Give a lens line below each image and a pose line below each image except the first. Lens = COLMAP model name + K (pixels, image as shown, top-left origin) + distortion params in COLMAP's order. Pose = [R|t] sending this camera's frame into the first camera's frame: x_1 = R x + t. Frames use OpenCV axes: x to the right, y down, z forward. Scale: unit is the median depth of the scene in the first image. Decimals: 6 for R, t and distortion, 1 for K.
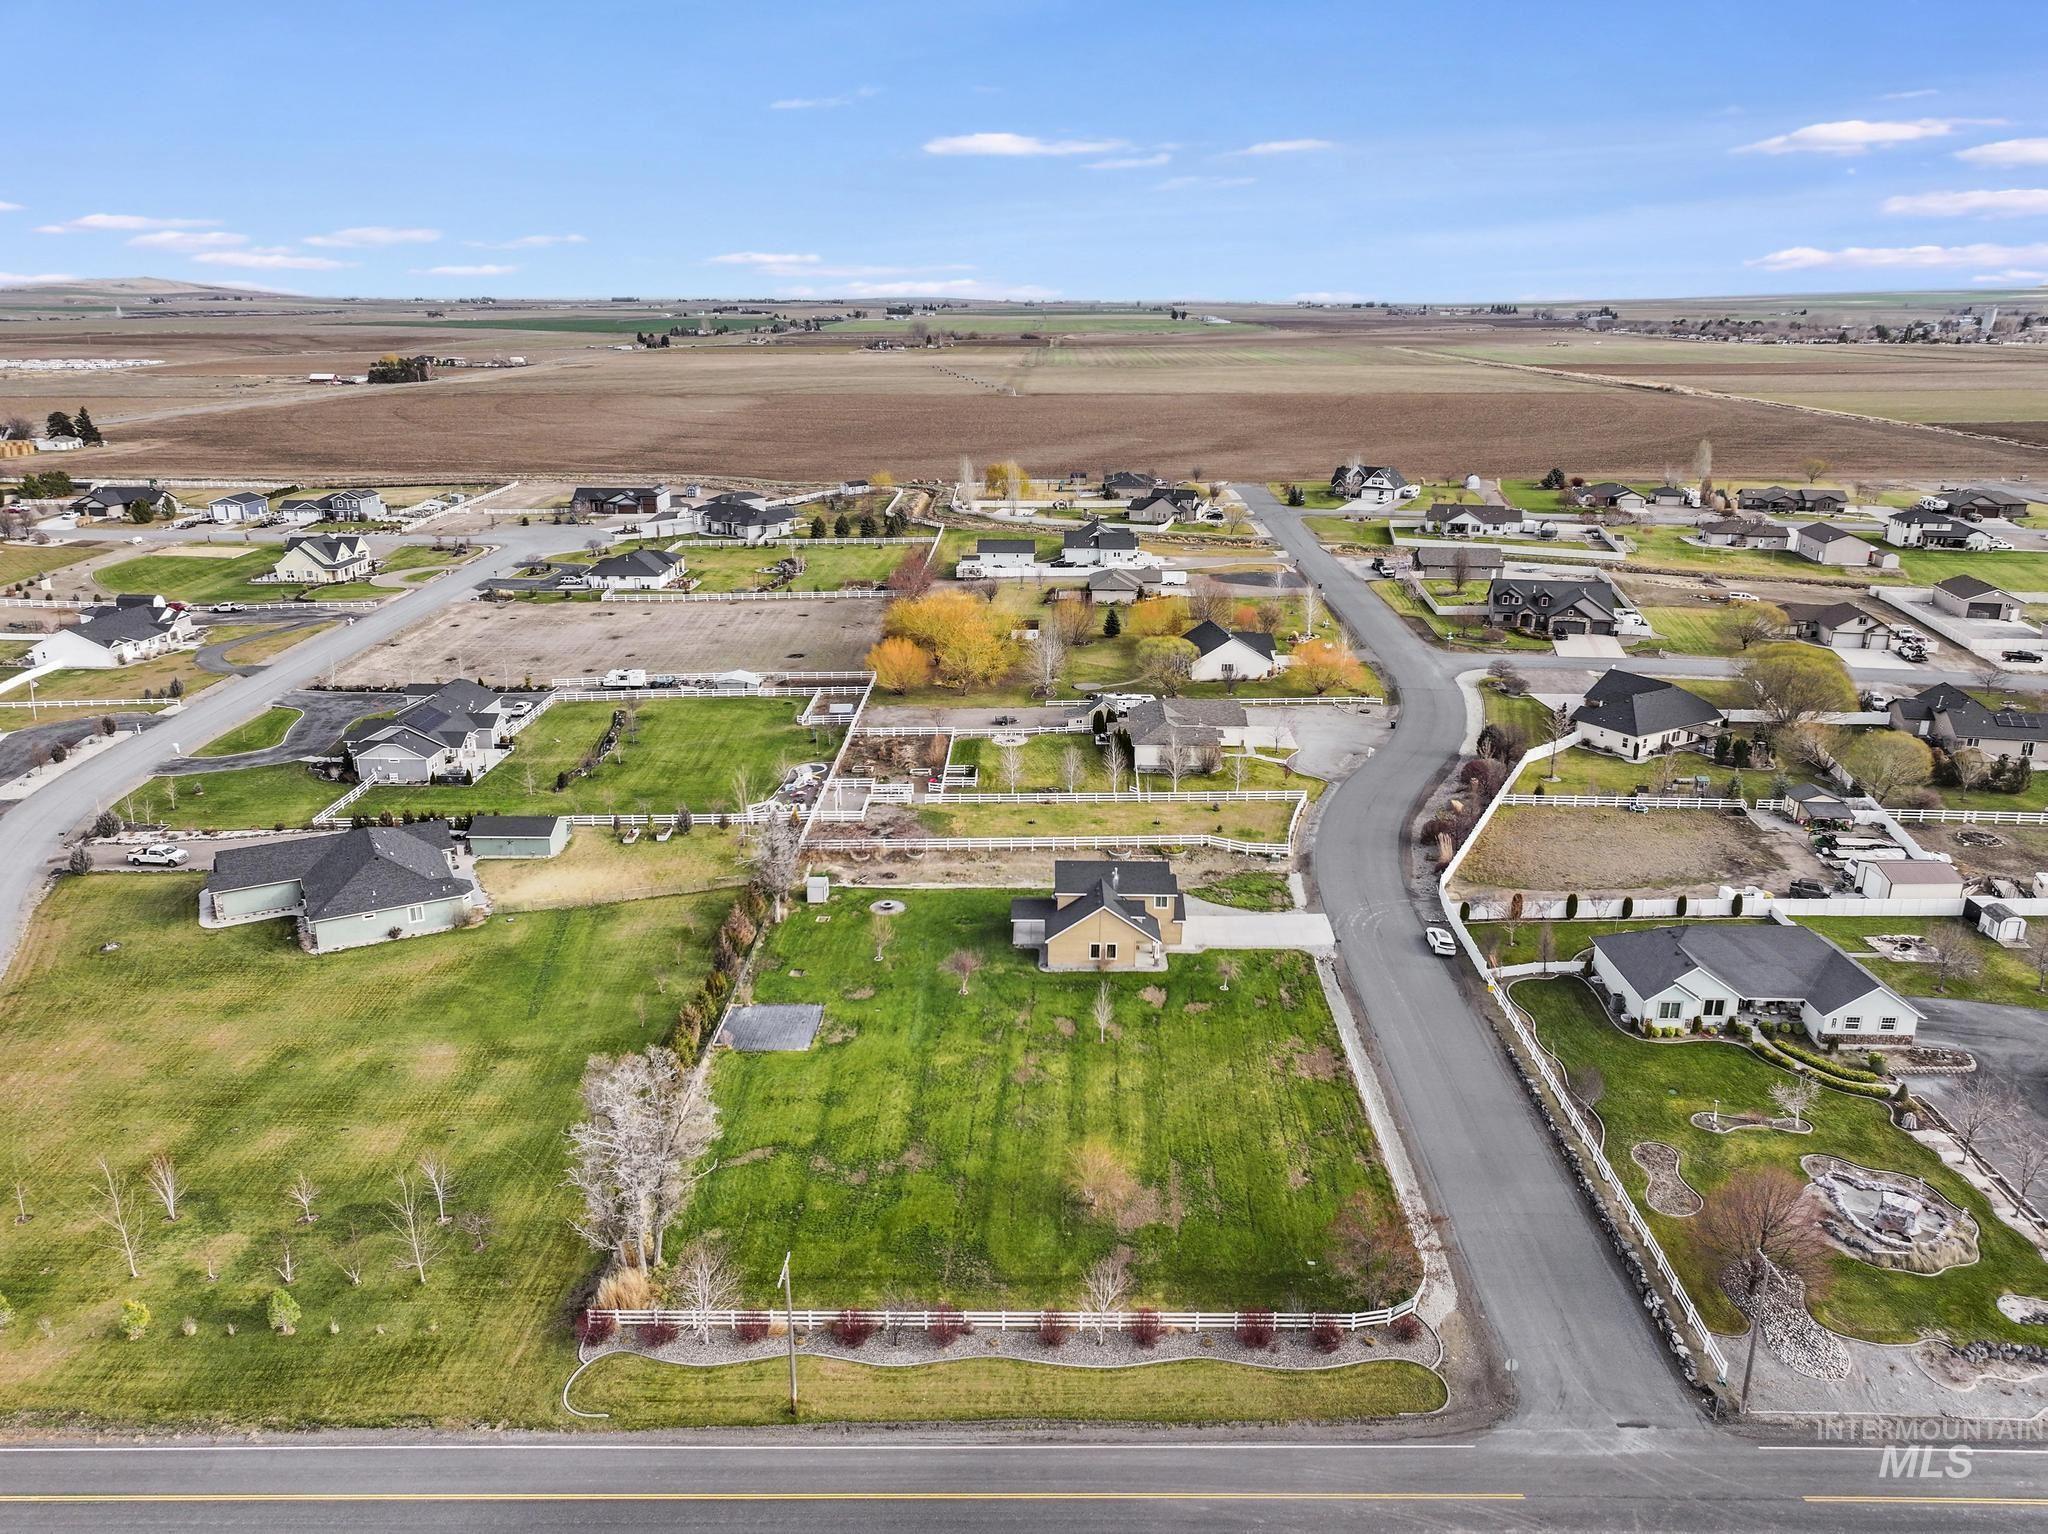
lens RADIAL K [[1448.5, 0, 1024.0], [0, 1448.5, 767.0], [0, 0, 1]] dist [0.004750, 0.007156]
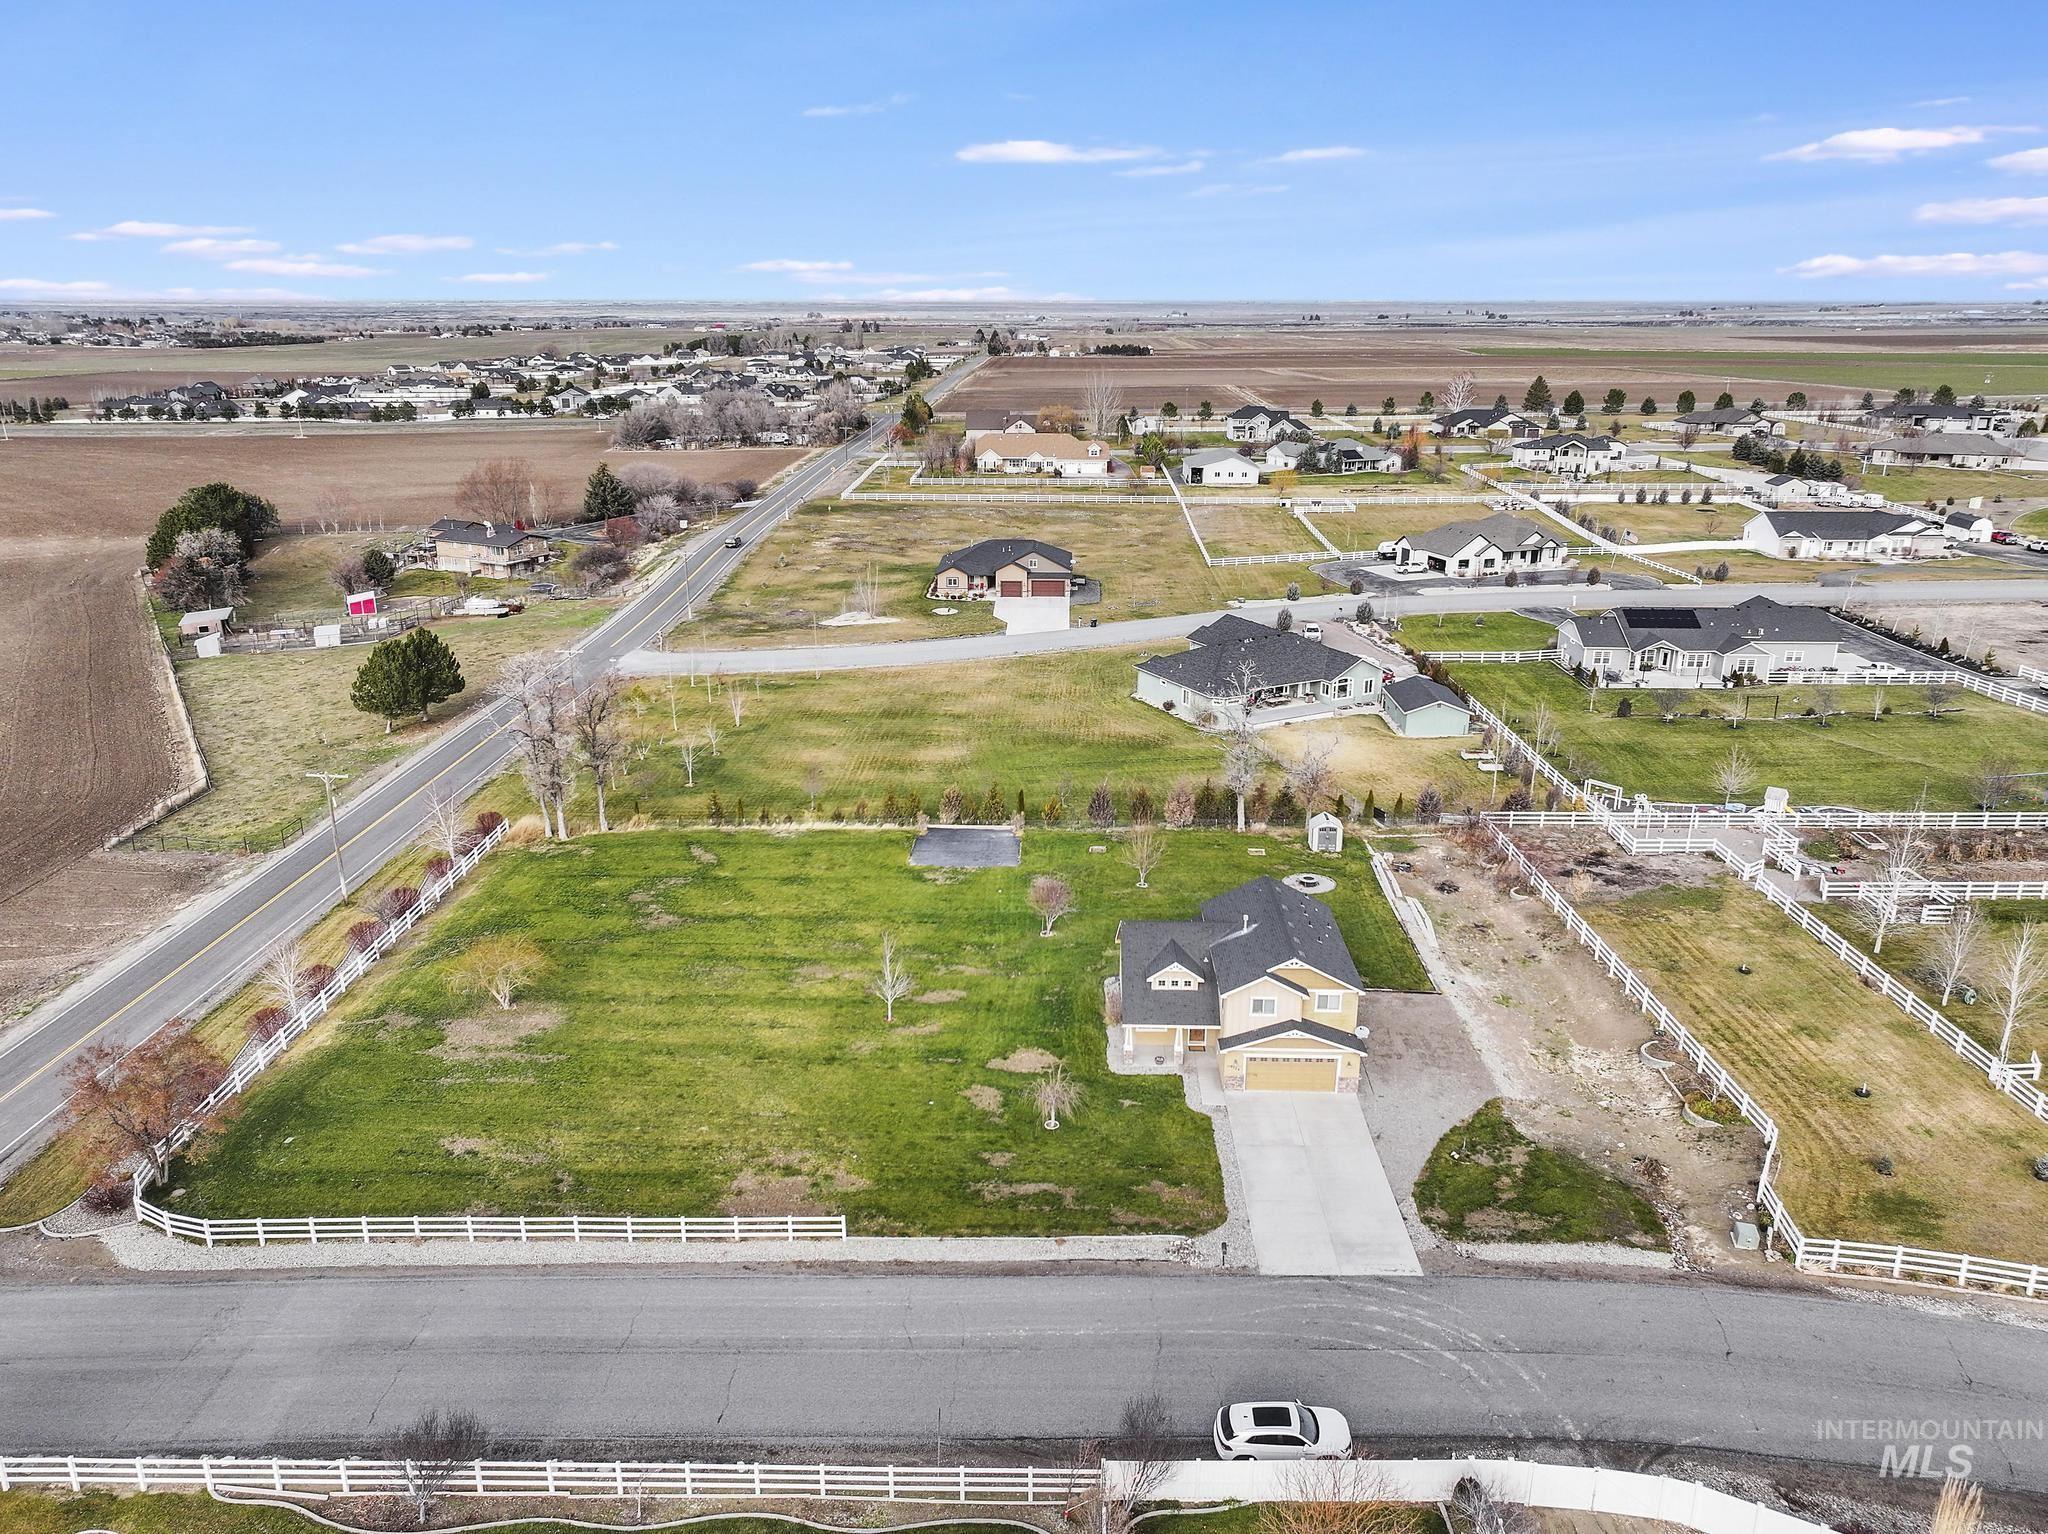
lens RADIAL K [[1448.5, 0, 1024.0], [0, 1448.5, 767.0], [0, 0, 1]] dist [0.004750, 0.007156]
pose [[-0.011663, 0.305327, -0.952176, 0.574285], [-0.309103, 0.904501, 0.293825, -0.120069], [0.950957, 0.297748, 0.083828, 0.828830]]
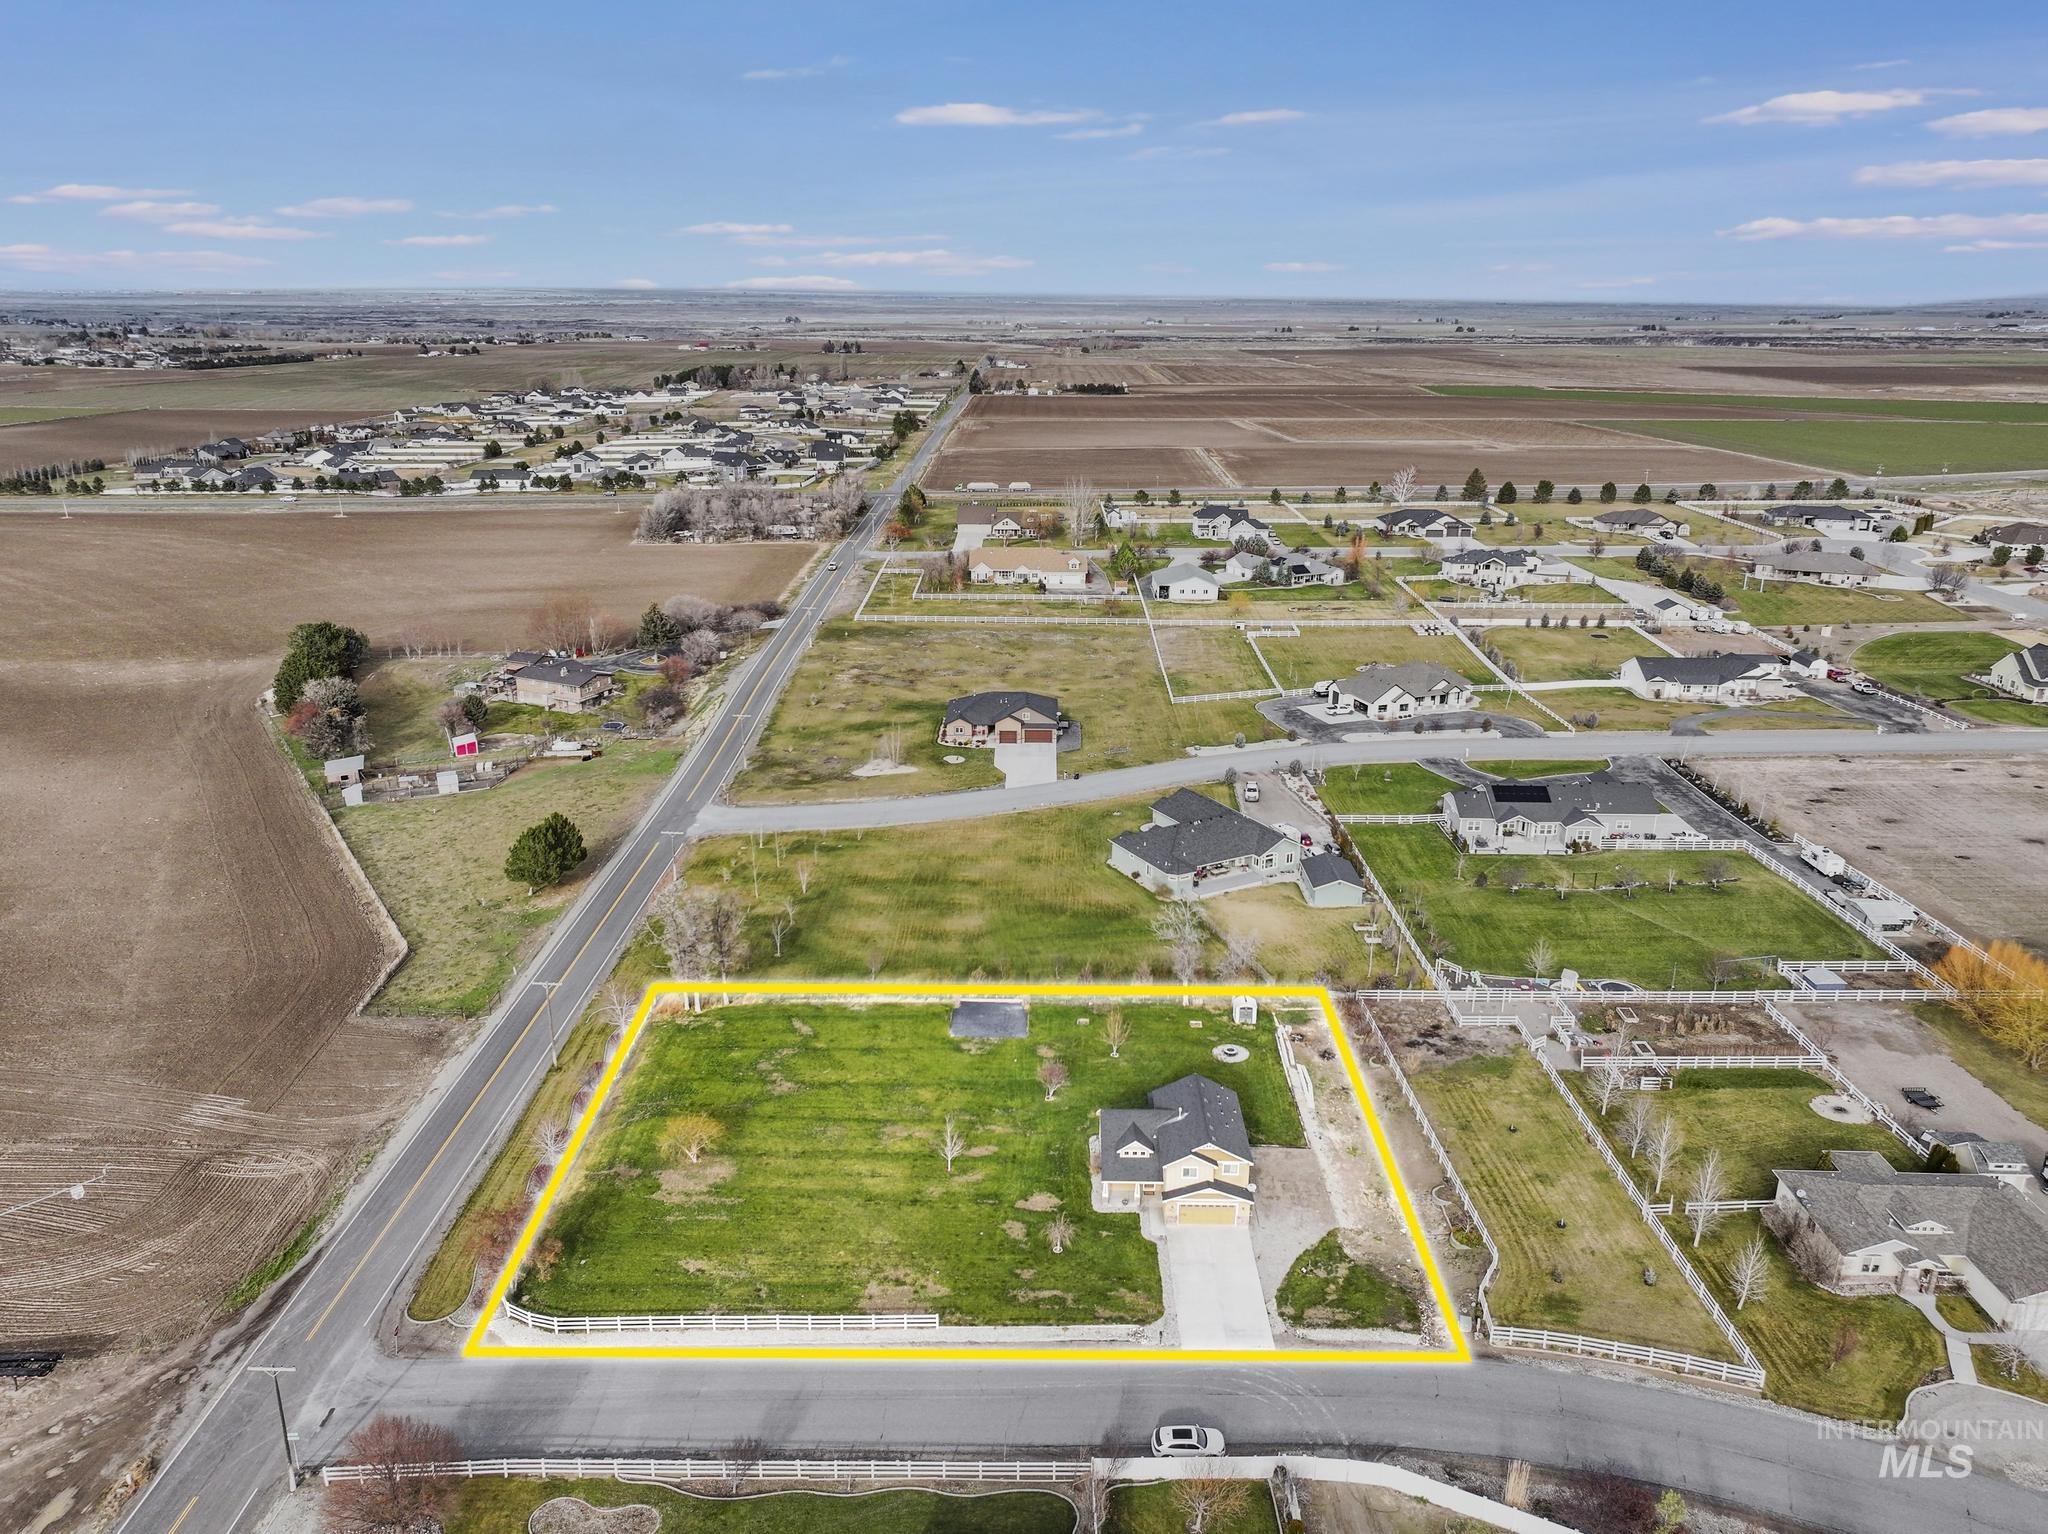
lens RADIAL K [[1448.5, 0, 1024.0], [0, 1448.5, 767.0], [0, 0, 1]] dist [0.004750, 0.007156]
pose [[0.004449, 0.309597, -0.950857, 0.824361], [-0.314021, 0.903200, 0.292611, -0.341406], [0.949405, 0.297288, 0.101239, 0.735401]]
